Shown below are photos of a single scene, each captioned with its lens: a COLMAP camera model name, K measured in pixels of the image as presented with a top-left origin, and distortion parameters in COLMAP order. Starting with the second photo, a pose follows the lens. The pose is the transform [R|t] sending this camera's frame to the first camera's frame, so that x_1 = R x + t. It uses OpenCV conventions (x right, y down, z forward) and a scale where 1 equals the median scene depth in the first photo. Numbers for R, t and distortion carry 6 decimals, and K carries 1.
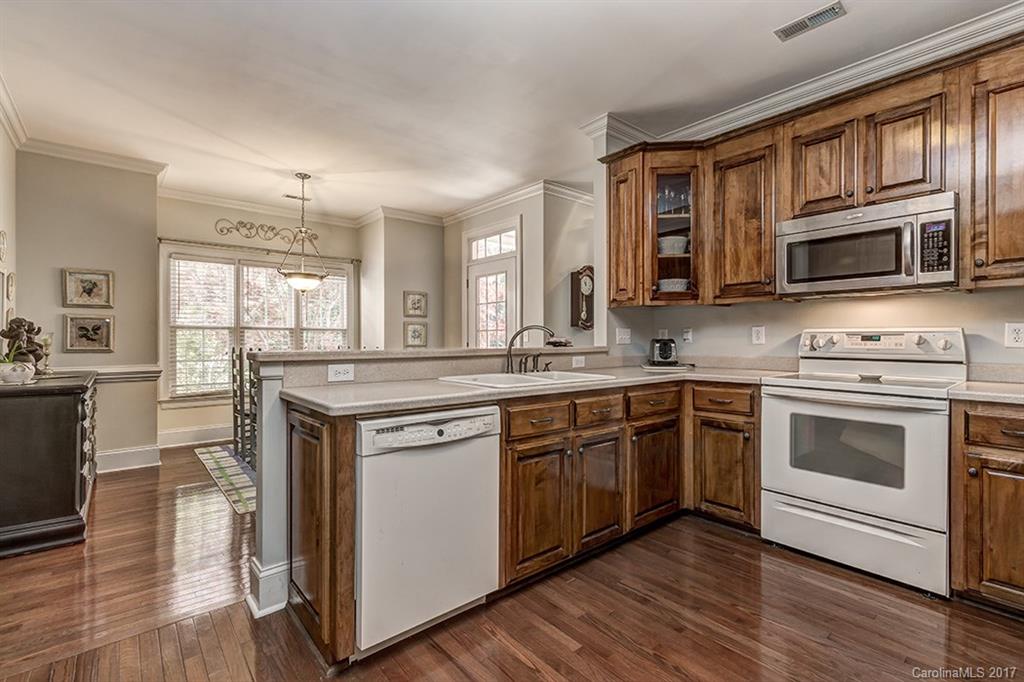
lens RADIAL K [[469.6, 0, 511.2], [0, 469.6, 339.0], [0, 0, 1]] dist [0.003719, -0.000629]
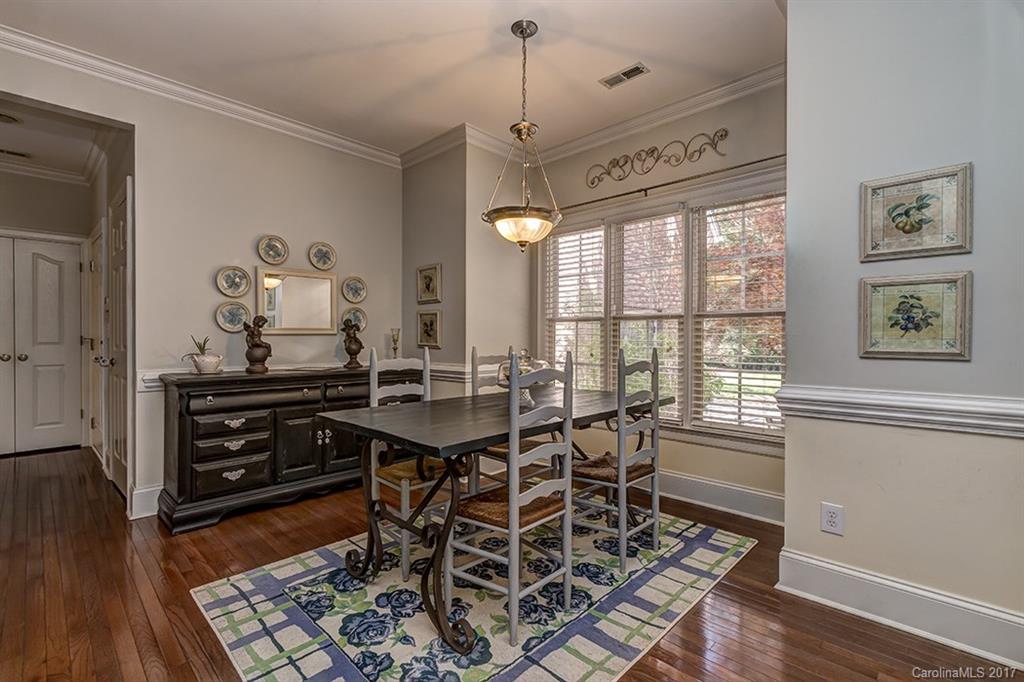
lens RADIAL K [[469.6, 0, 508.6], [0, 469.6, 340.3], [0, 0, 1]] dist [0.003719, -0.000629]
pose [[0.088282, 0.004718, -0.996084, 0.081012], [-0.003312, 0.999985, 0.004443, 0.005694], [0.996090, 0.002906, 0.088296, 0.798187]]
